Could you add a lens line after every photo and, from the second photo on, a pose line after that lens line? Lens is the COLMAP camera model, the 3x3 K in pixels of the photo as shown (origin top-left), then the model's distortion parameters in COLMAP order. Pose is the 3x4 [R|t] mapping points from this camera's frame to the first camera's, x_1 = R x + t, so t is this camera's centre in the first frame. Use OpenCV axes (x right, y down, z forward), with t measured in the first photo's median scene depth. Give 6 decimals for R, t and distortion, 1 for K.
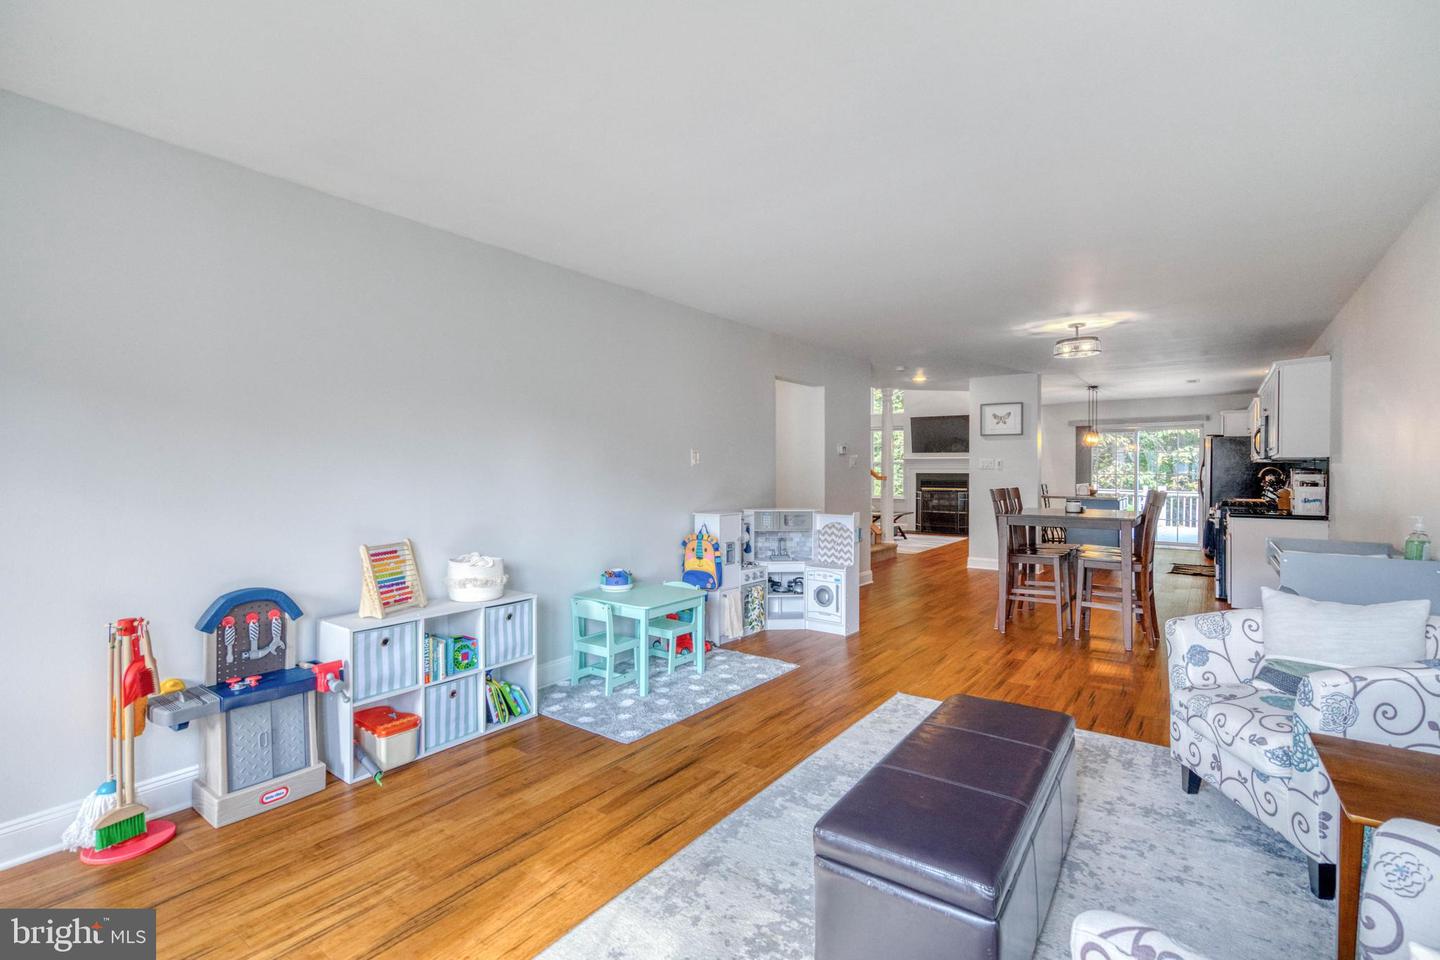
lens RADIAL K [[664.0, 0, 718.4], [0, 664.0, 475.6], [0, 0, 1]] dist [0.017158, 0.000889]
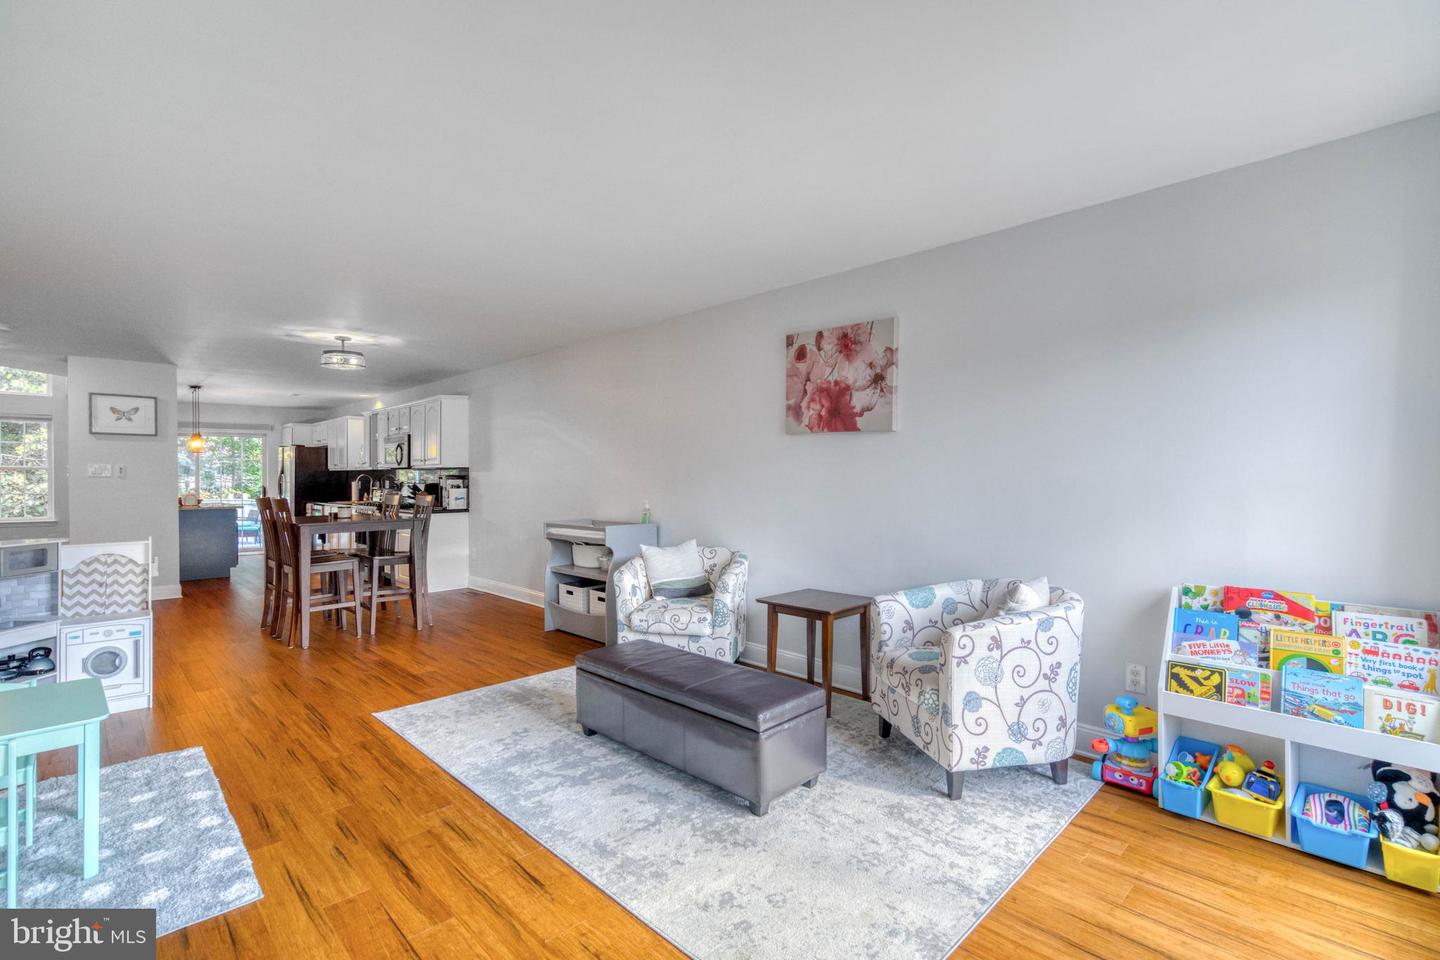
lens RADIAL K [[664.0, 0, 718.4], [0, 664.0, 475.6], [0, 0, 1]] dist [0.017158, 0.000889]
pose [[0.177226, -0.002329, 0.984167, -0.343697], [0.013299, 0.999912, -0.000028, -0.002390], [-0.984080, 0.013093, 0.177241, 0.211184]]
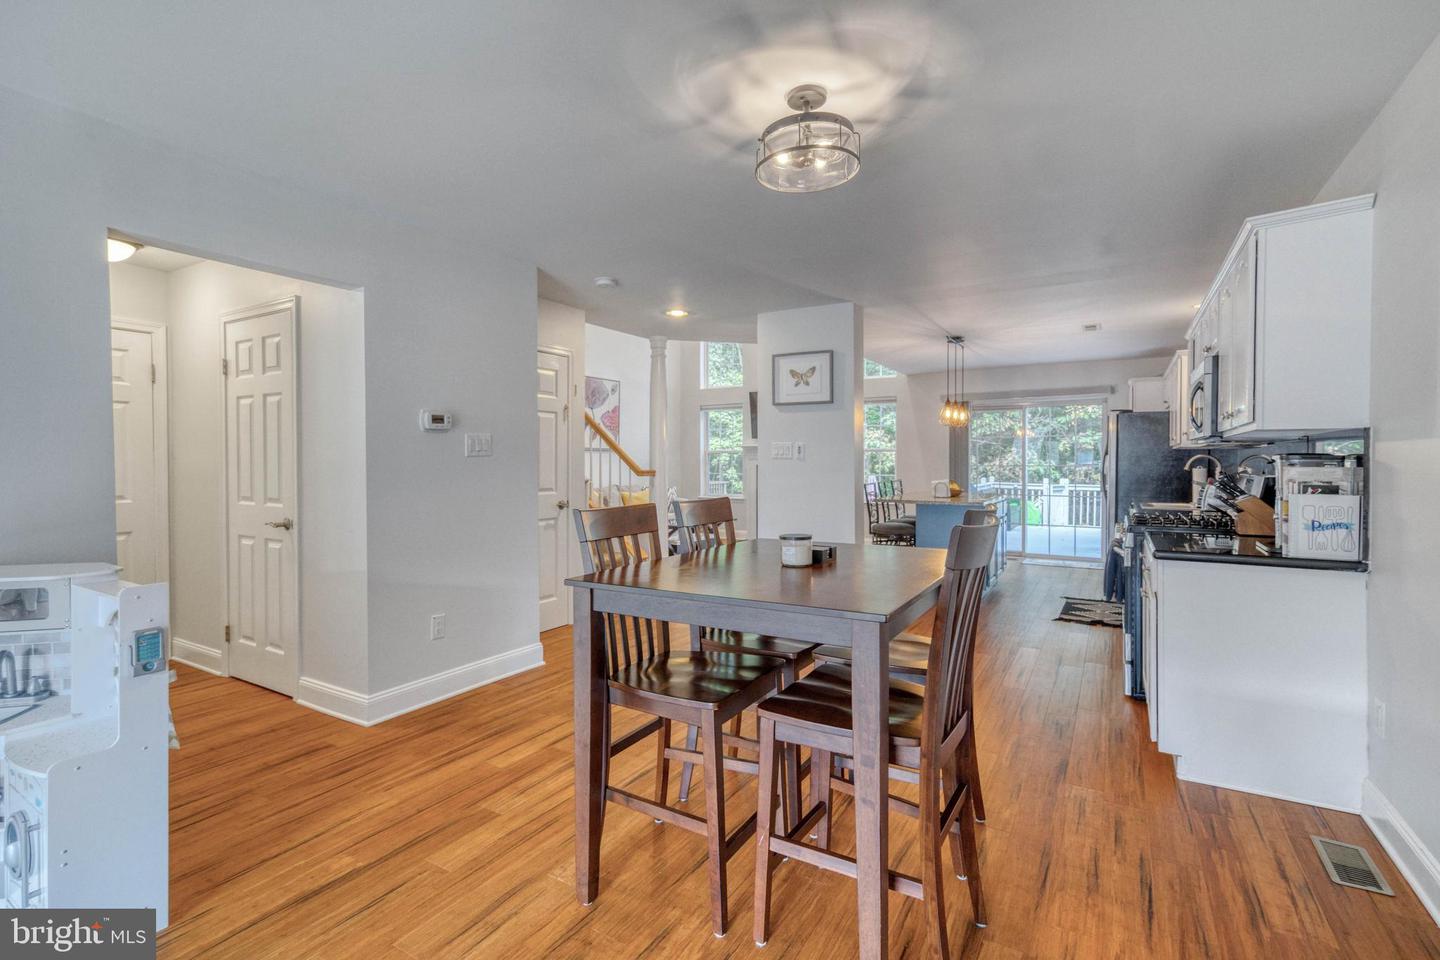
lens RADIAL K [[664.0, 0, 718.4], [0, 664.0, 475.6], [0, 0, 1]] dist [0.017158, 0.000889]
pose [[0.995225, -0.005074, 0.097472, 0.398880], [0.003858, 0.999912, 0.012665, -0.003174], [-0.097528, -0.012228, 0.995158, 0.545073]]
